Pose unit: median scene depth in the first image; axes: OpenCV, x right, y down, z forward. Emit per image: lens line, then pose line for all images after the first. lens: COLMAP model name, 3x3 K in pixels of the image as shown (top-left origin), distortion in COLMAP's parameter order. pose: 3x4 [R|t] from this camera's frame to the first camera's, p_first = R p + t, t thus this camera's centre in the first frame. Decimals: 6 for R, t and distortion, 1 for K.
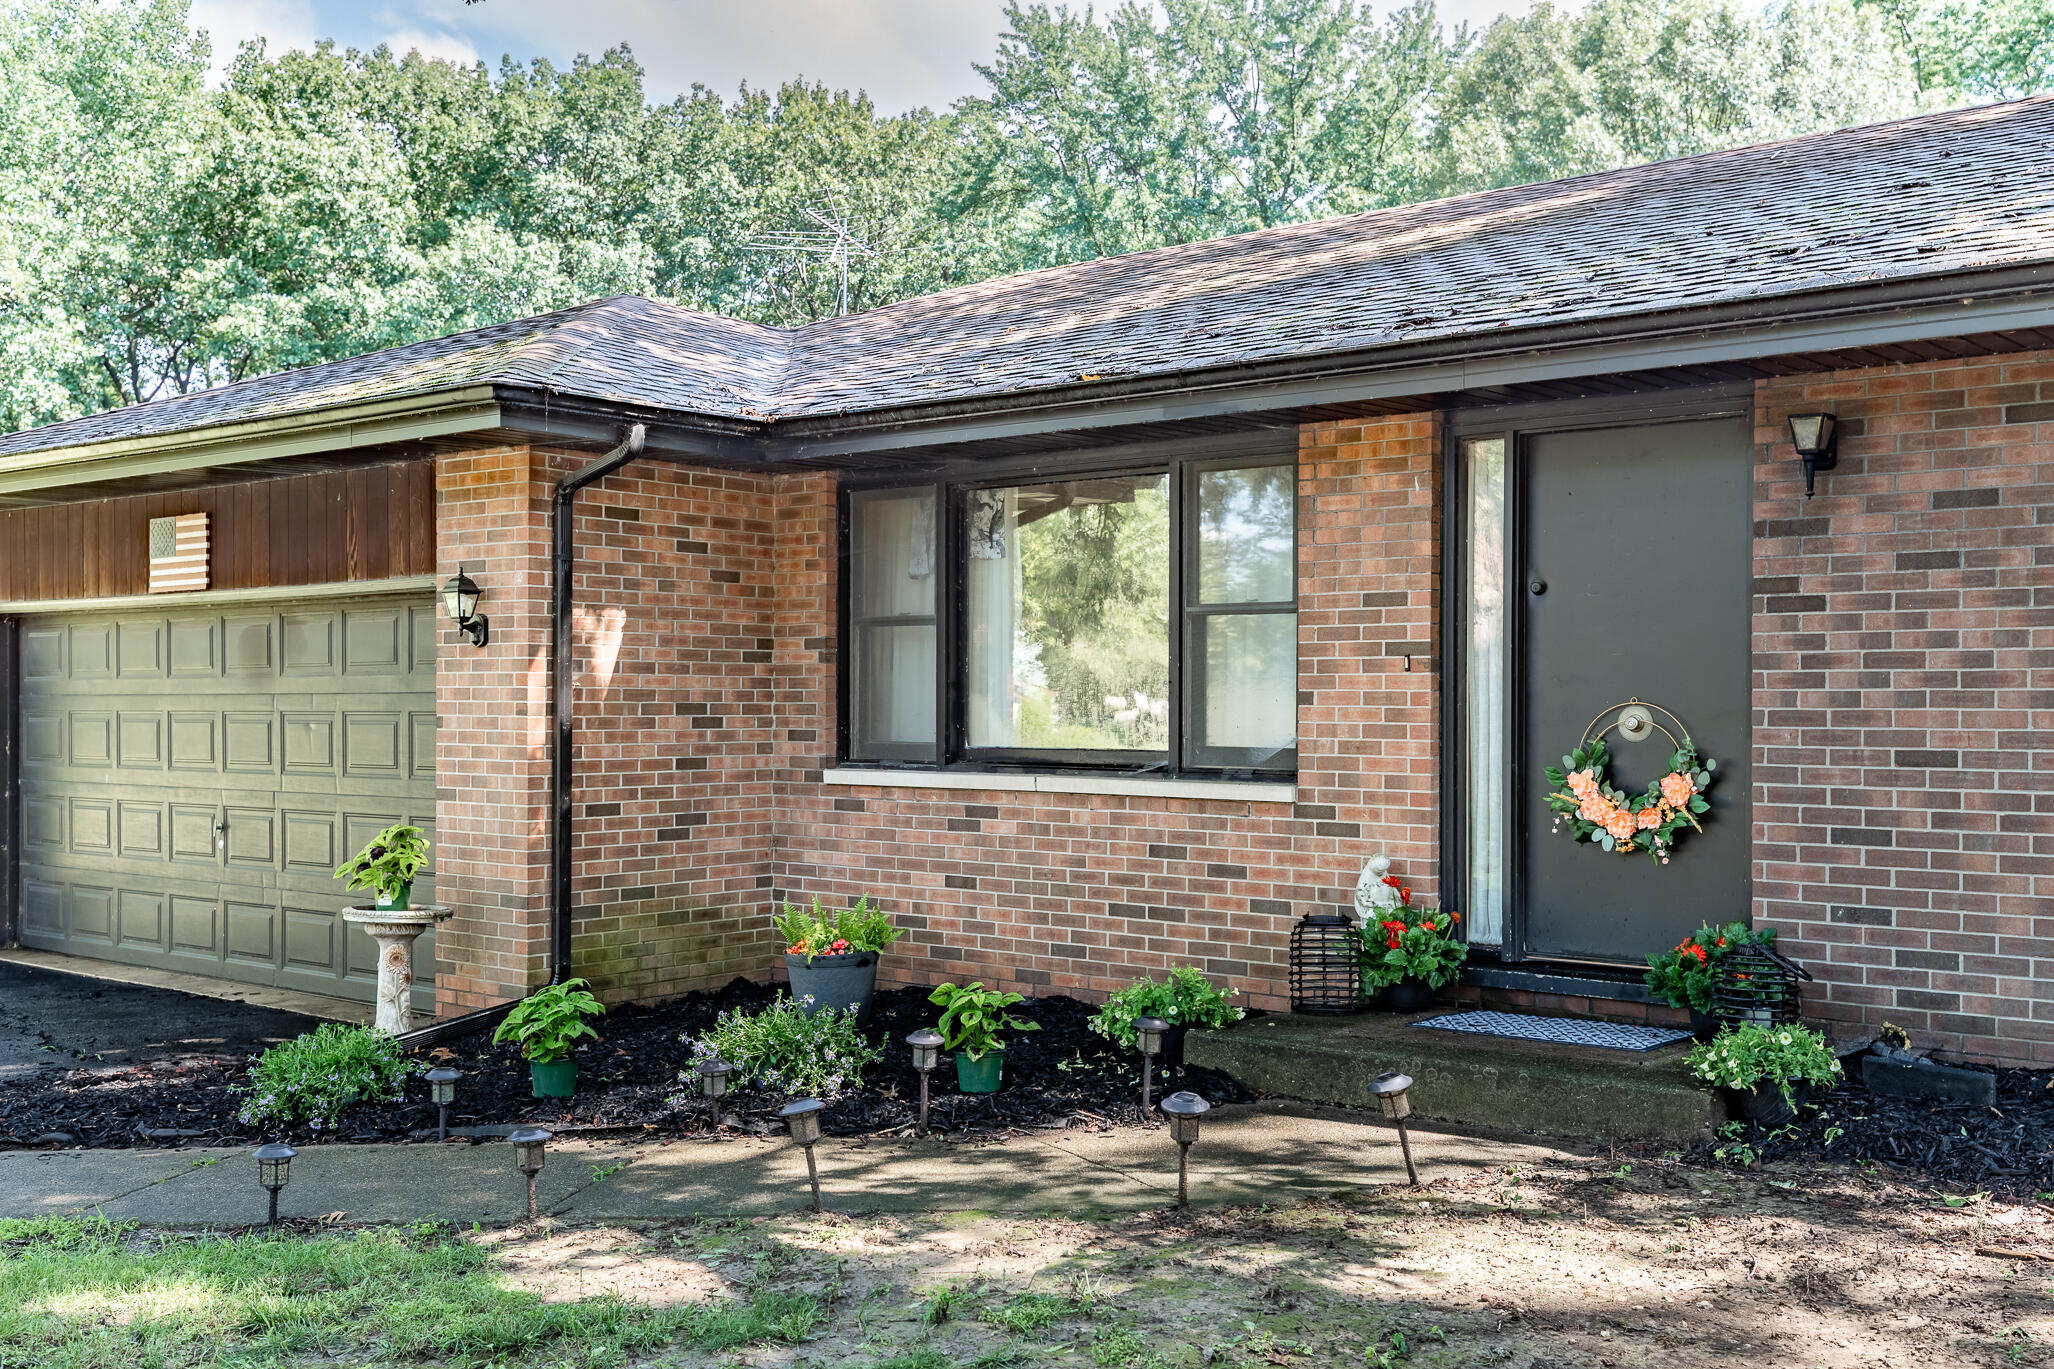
lens RADIAL K [[2004.3, 0, 1032.8], [0, 2004.3, 704.9], [0, 0, 1]] dist [0.028908, 0.000000]
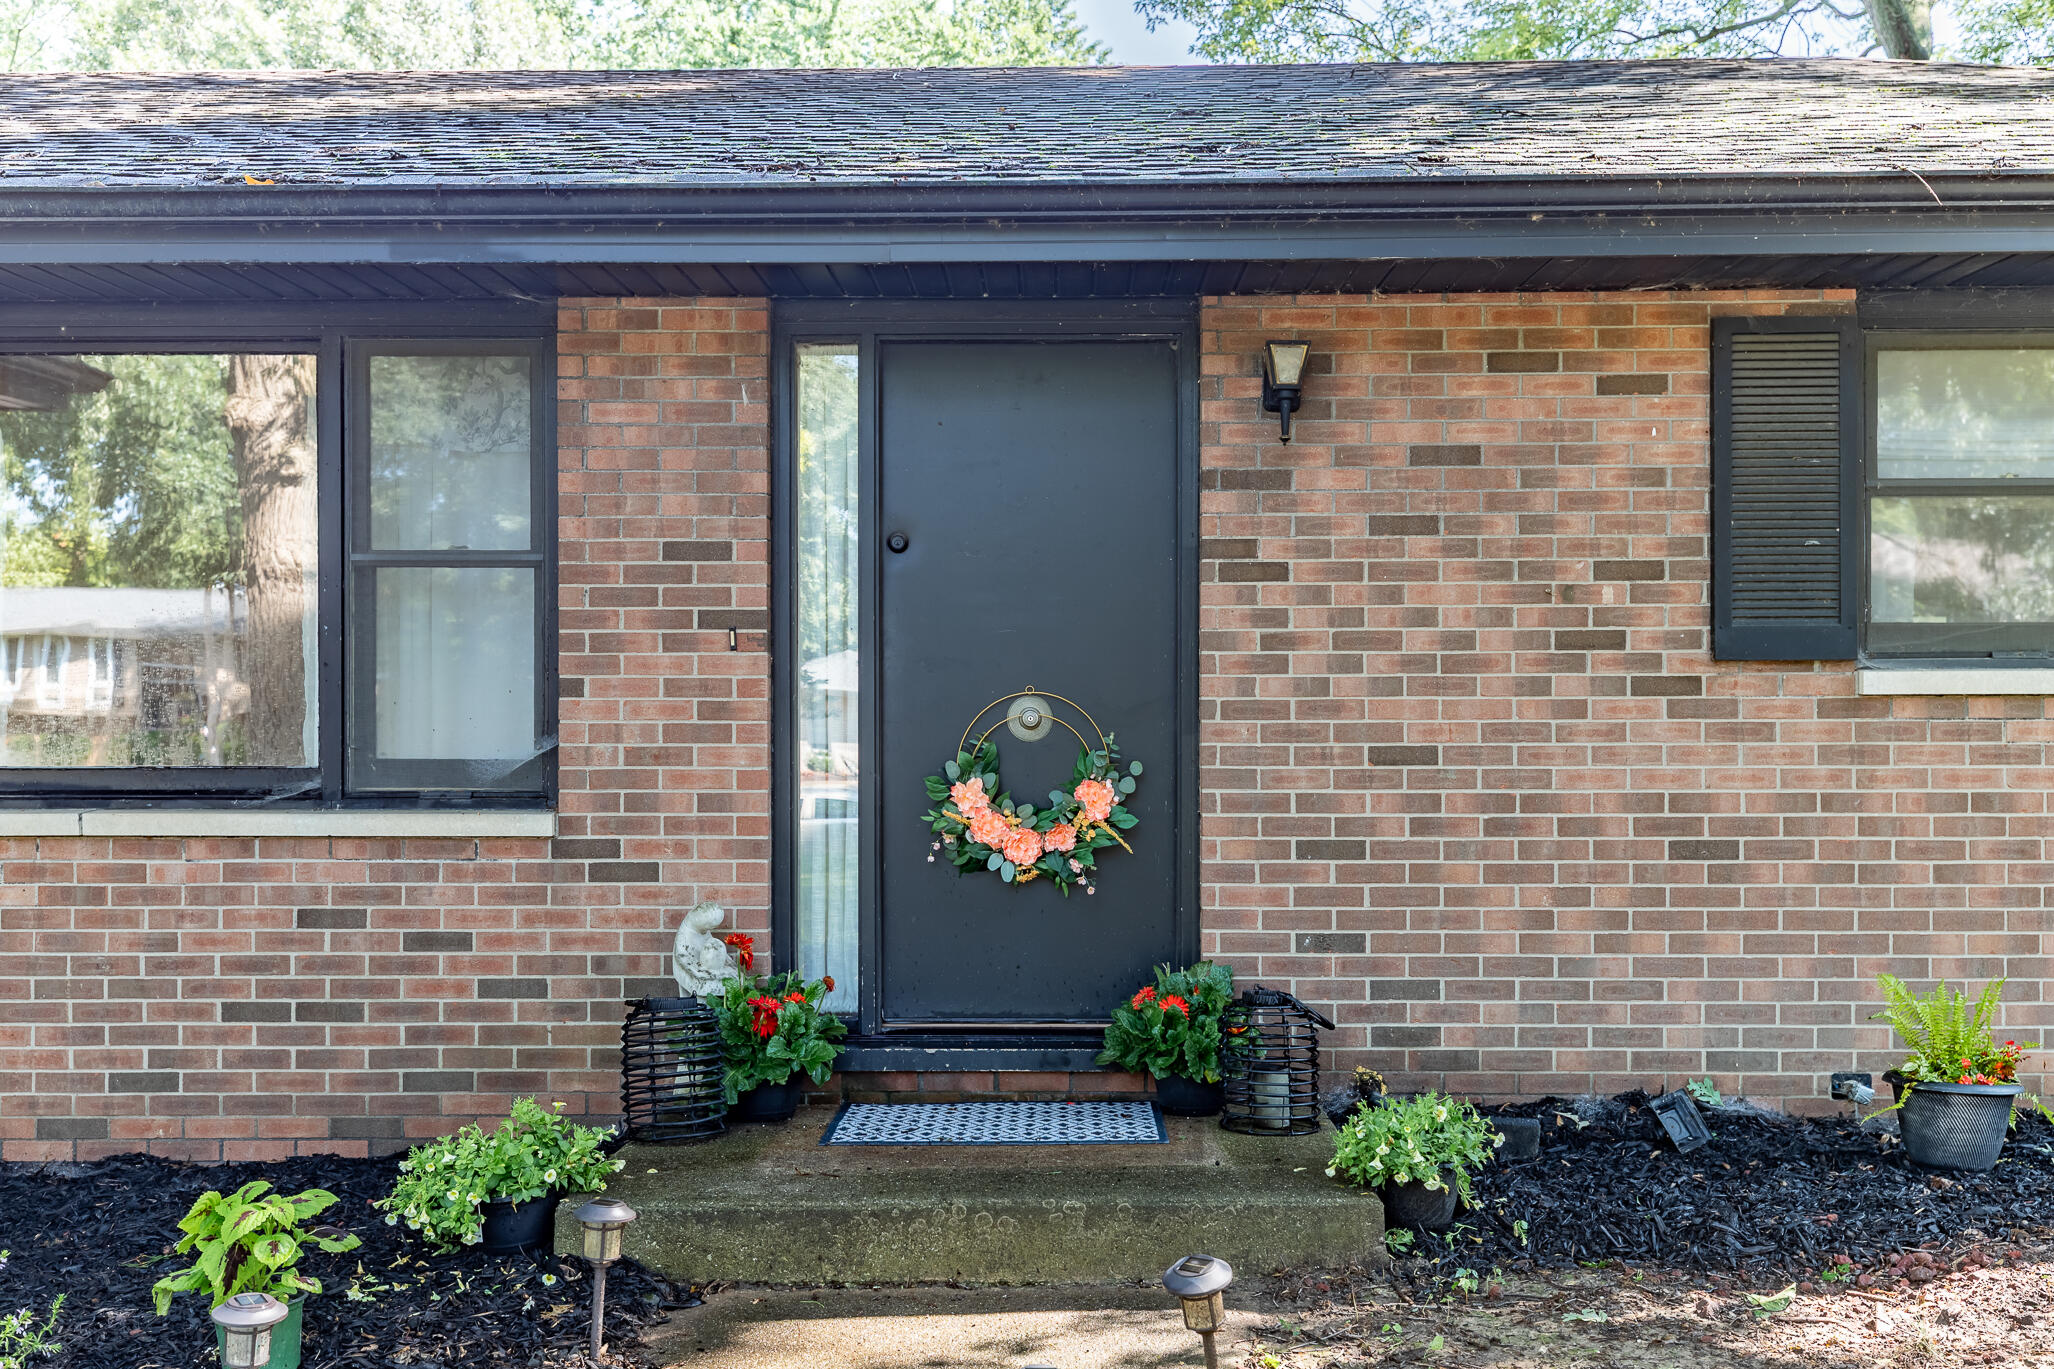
lens RADIAL K [[2004.3, 0, 1003.9], [0, 2004.3, 708.0], [0, 0, 1]] dist [0.028908, 0.000000]
pose [[0.788159, -0.005831, 0.615445, -0.166759], [0.005128, 0.999983, 0.002907, 0.002315], [-0.615451, 0.000865, 0.788175, 0.329261]]
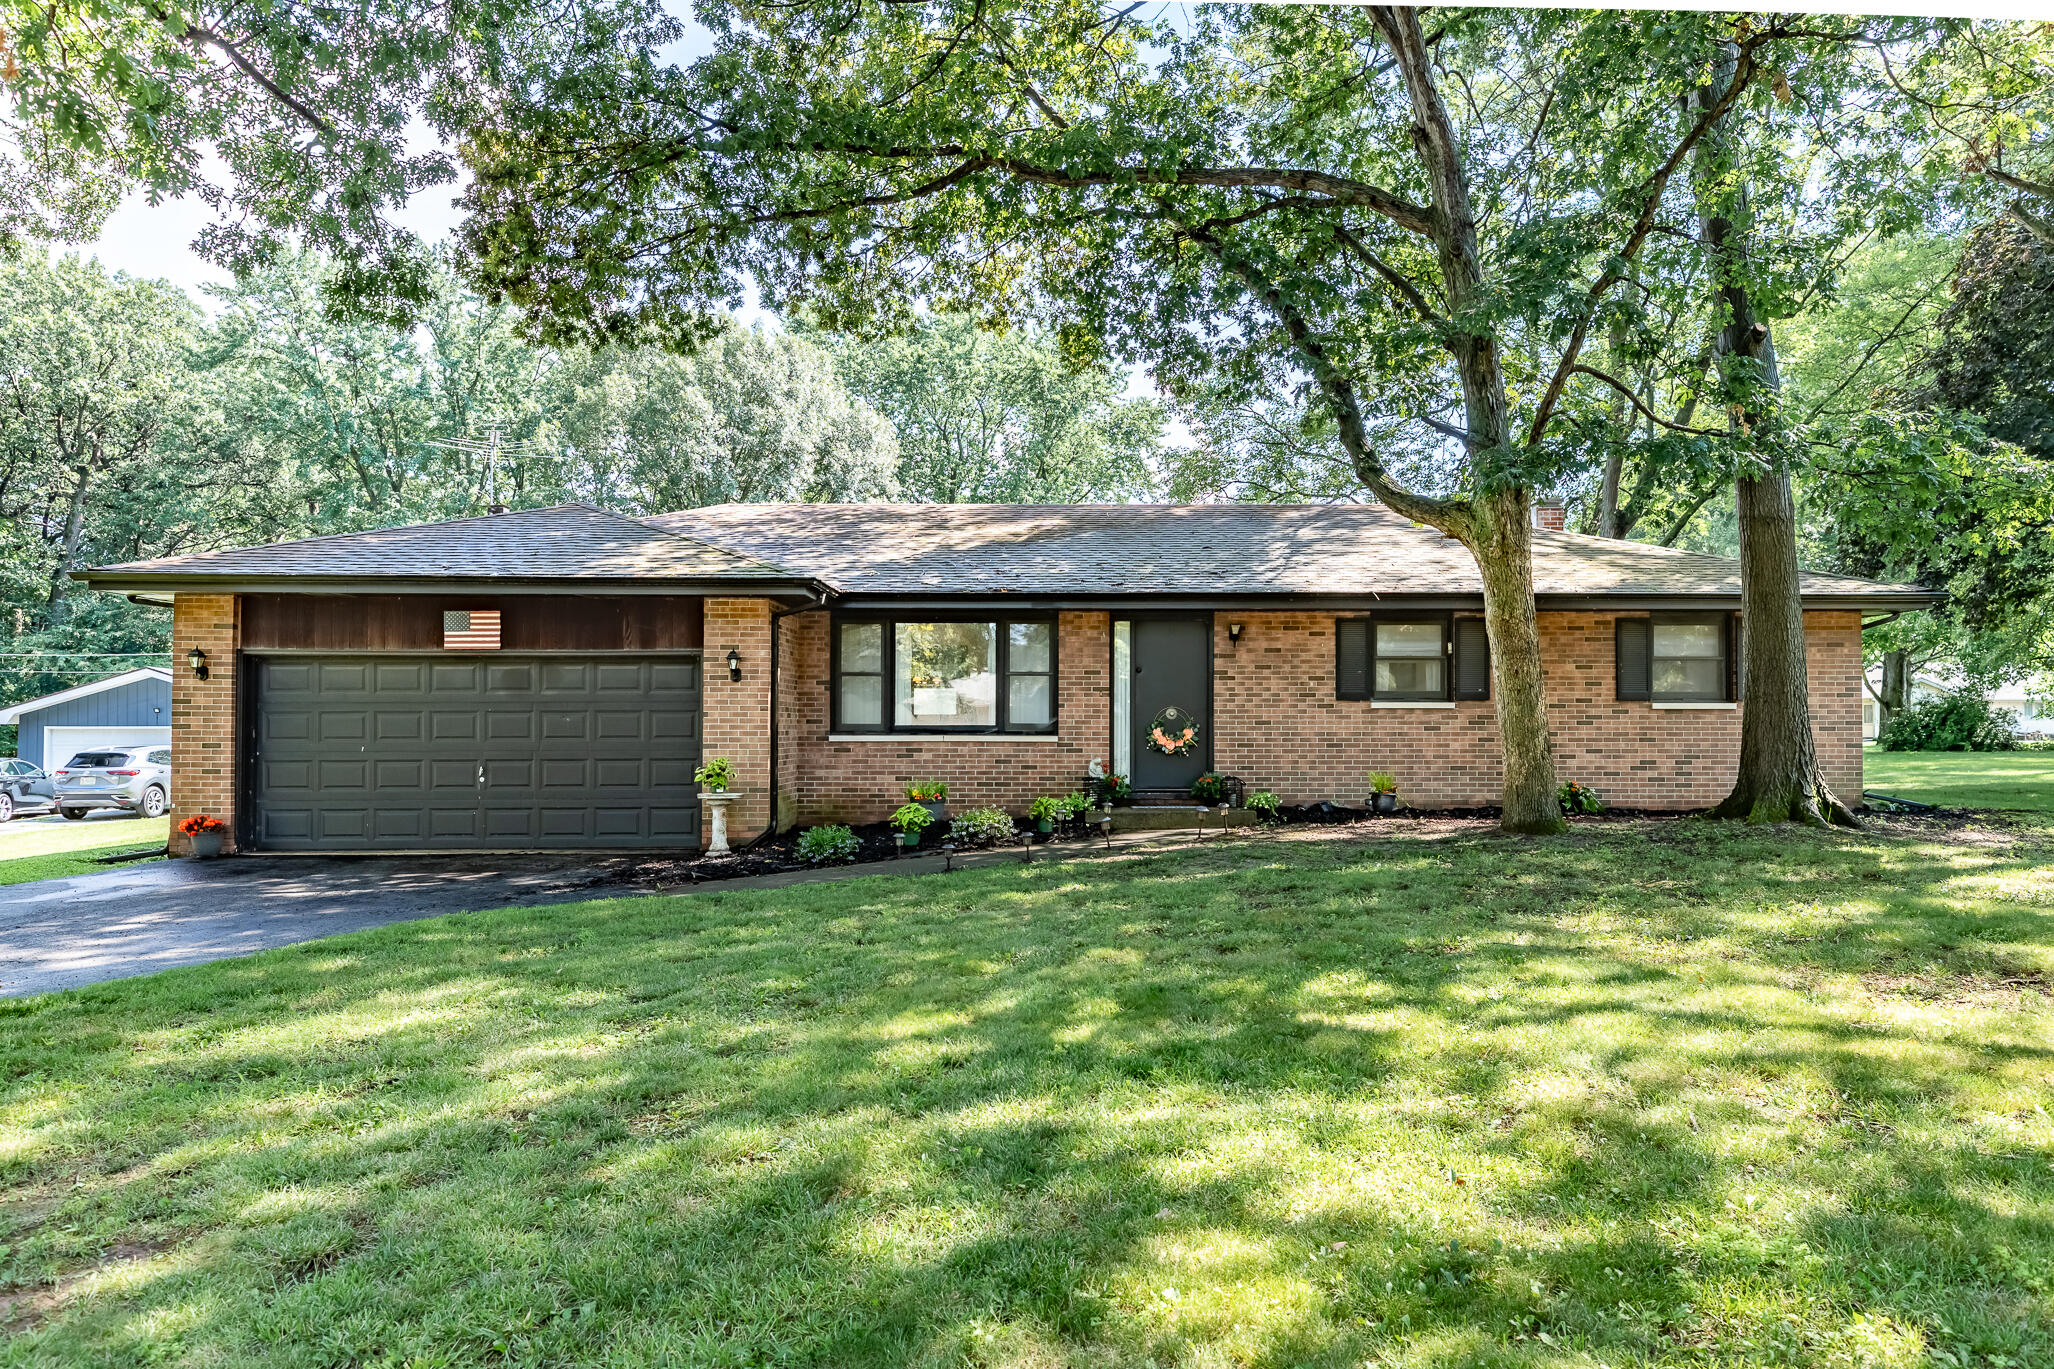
lens RADIAL K [[1293.9, 0, 1048.8], [0, 1293.9, 714.3], [0, 0, 1]] dist [0.018851, -0.009033]
pose [[0.779277, 0.002474, 0.626674, -0.986469], [0.002279, 0.999974, -0.006781, 0.020521], [-0.626675, 0.006712, 0.779252, -0.419866]]
